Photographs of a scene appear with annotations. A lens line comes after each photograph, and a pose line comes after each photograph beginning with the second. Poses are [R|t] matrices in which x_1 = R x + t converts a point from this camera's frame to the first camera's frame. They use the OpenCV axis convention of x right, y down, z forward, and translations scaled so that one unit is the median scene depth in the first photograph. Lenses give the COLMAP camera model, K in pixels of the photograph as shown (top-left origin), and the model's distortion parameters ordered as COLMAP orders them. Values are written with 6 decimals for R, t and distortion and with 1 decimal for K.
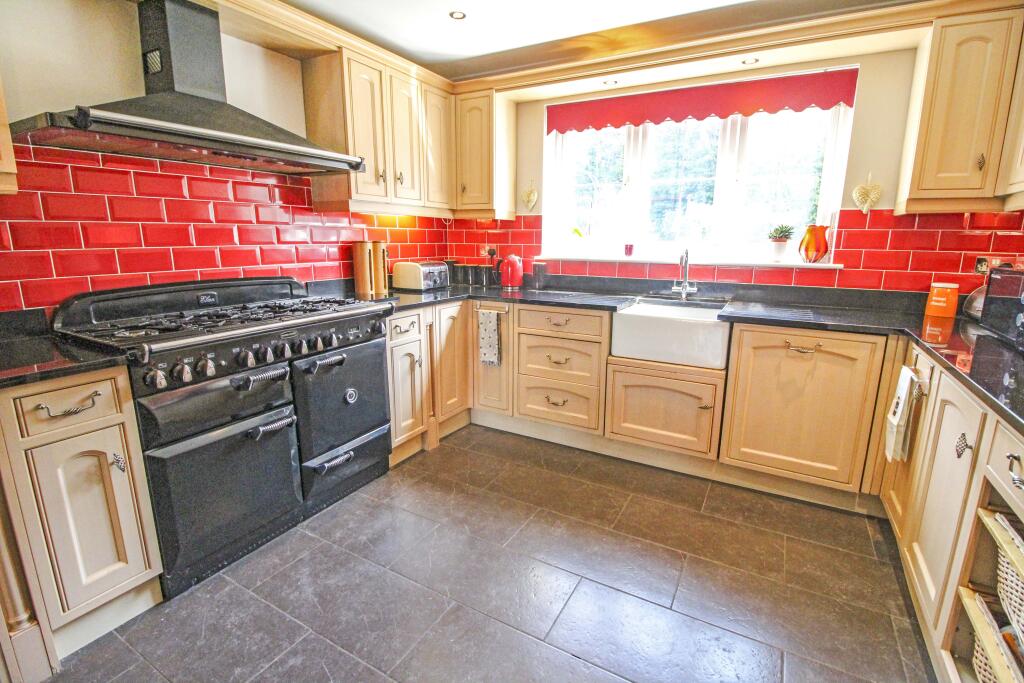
lens RADIAL K [[474.2, 0, 522.6], [0, 474.2, 335.1], [0, 0, 1]] dist [0.000860, -0.014015]
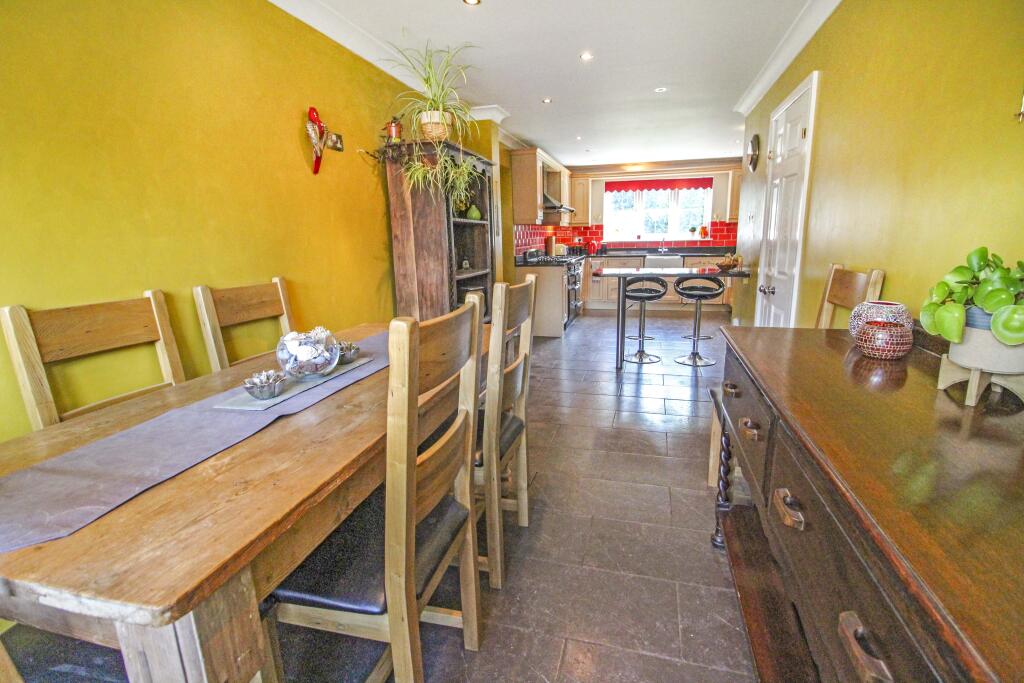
lens RADIAL K [[474.2, 0, 522.6], [0, 474.2, 335.1], [0, 0, 1]] dist [0.000860, -0.014015]
pose [[0.969289, -0.075127, 0.234167, -1.204343], [0.076734, 0.997049, 0.002255, 0.348087], [-0.233645, 0.015782, 0.972194, -1.586489]]
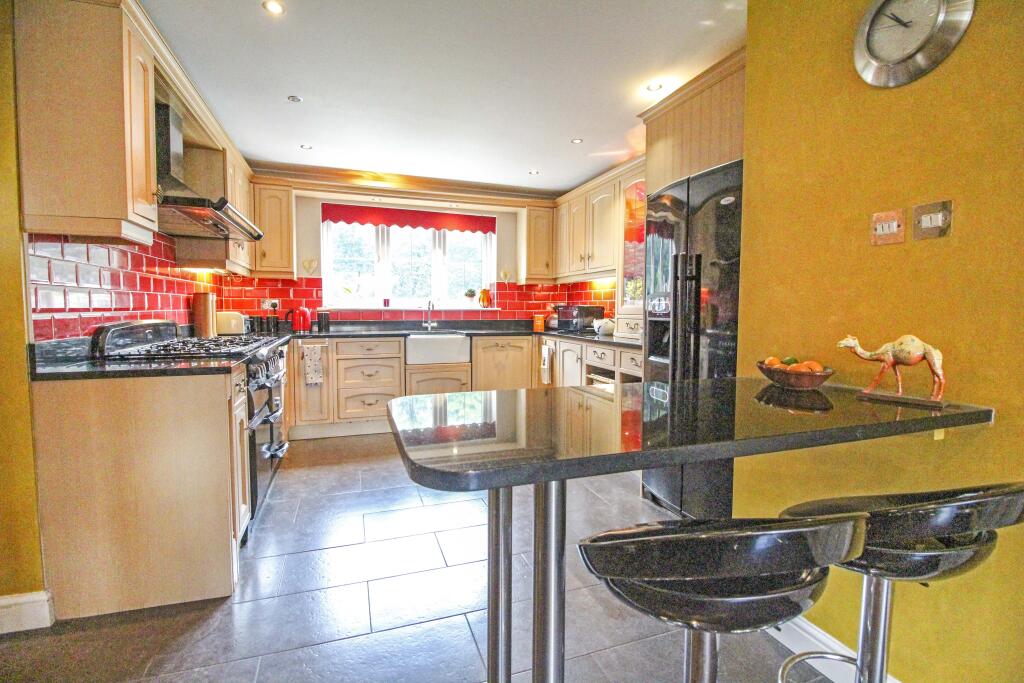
lens RADIAL K [[474.2, 0, 522.6], [0, 474.2, 335.1], [0, 0, 1]] dist [0.000860, -0.014015]
pose [[0.651952, -0.045970, 0.756866, -0.752009], [0.155933, 0.984954, -0.074495, 0.122216], [-0.742054, 0.166588, 0.649311, -0.350092]]
